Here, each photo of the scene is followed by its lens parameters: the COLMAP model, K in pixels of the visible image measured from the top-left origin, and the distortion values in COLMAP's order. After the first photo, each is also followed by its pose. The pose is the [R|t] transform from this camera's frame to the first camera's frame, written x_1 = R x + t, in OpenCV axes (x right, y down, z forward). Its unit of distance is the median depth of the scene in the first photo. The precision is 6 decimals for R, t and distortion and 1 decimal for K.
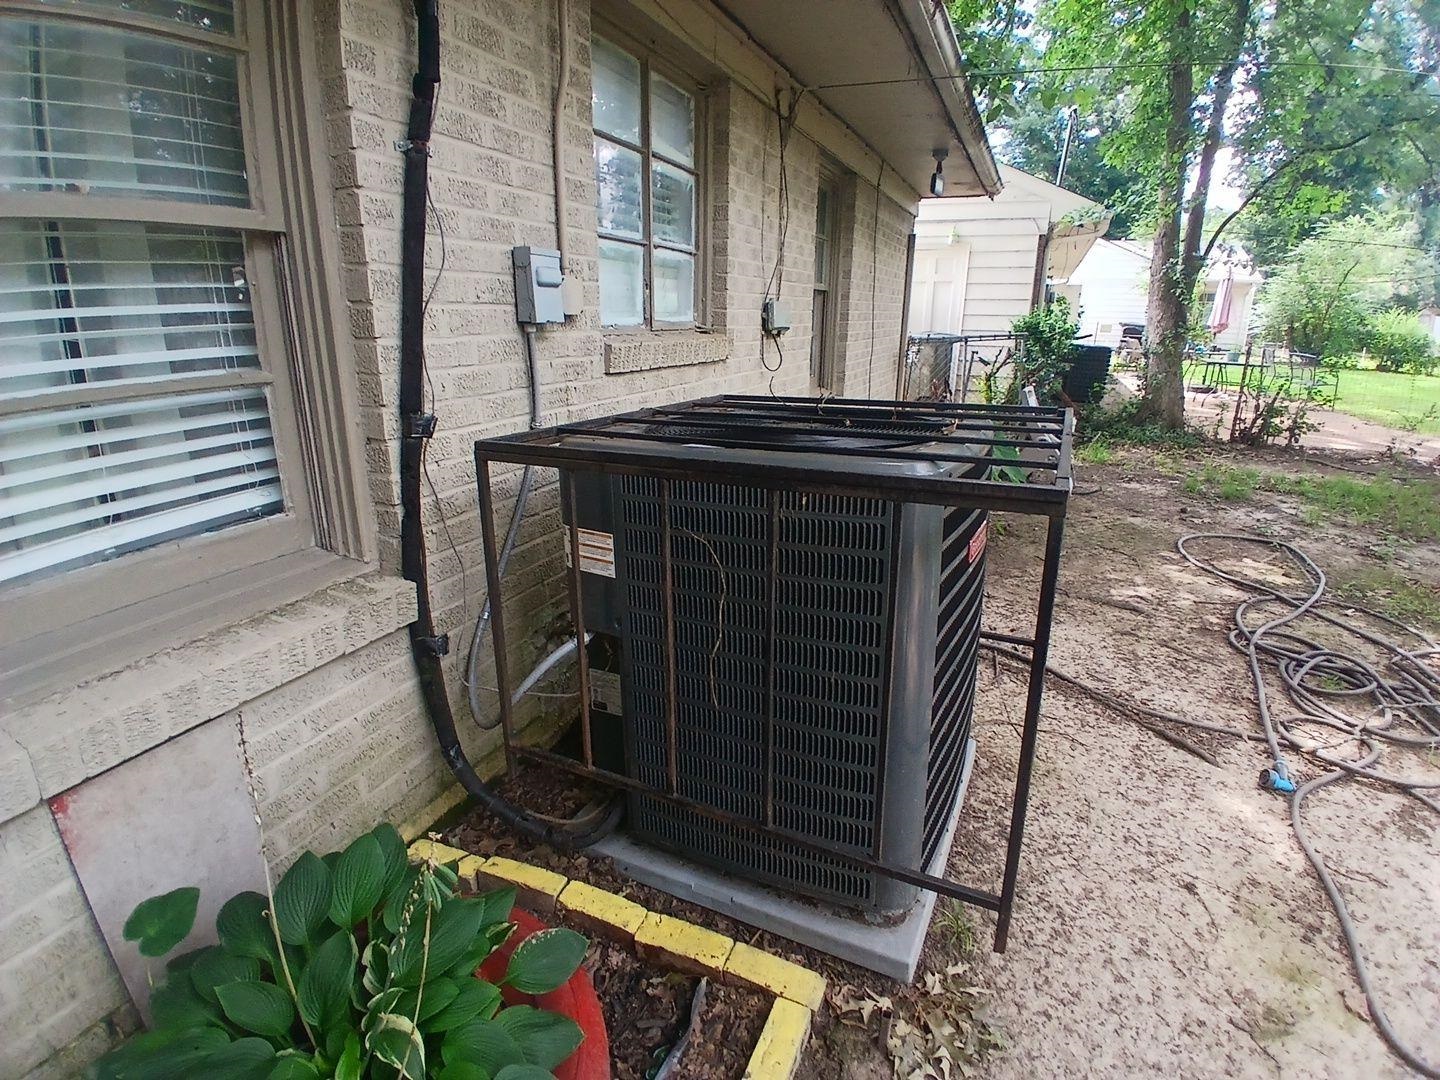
lens RADIAL K [[679.1, 0, 690.2], [0, 679.1, 537.3], [0, 0, 1]] dist [-0.069342, -0.000843]
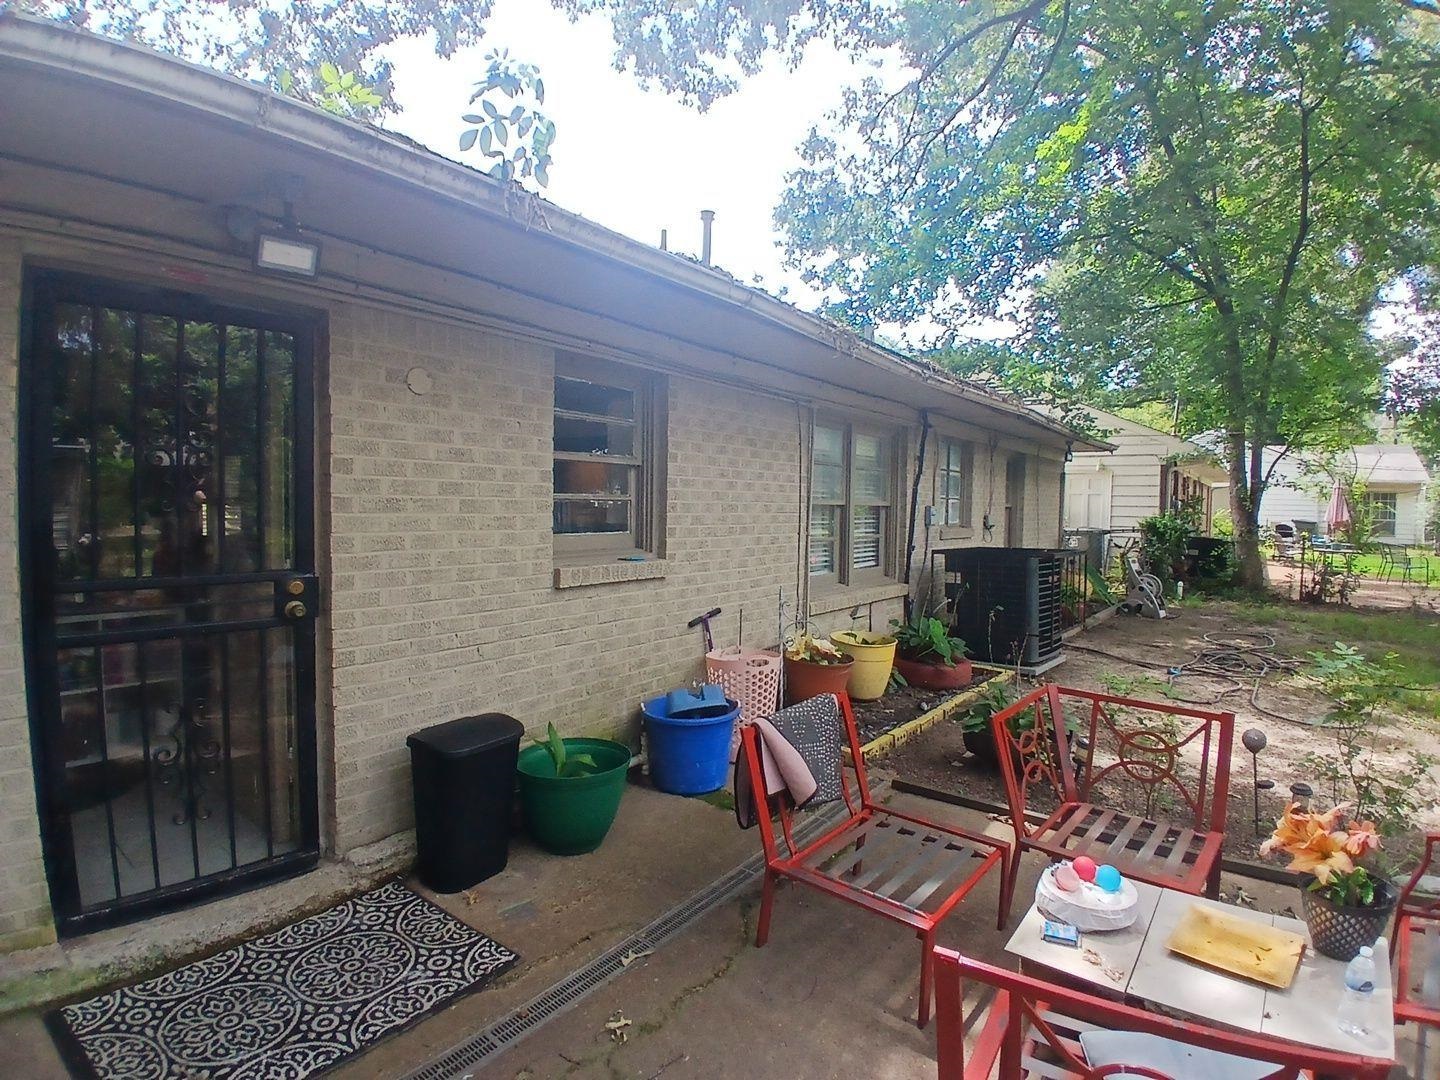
lens RADIAL K [[679.1, 0, 690.2], [0, 679.1, 537.3], [0, 0, 1]] dist [-0.069342, -0.000843]
pose [[0.966025, 0.033300, -0.256294, -0.173798], [-0.099250, 0.963426, -0.248918, 0.259597], [0.238632, 0.265898, 0.933998, -0.890698]]
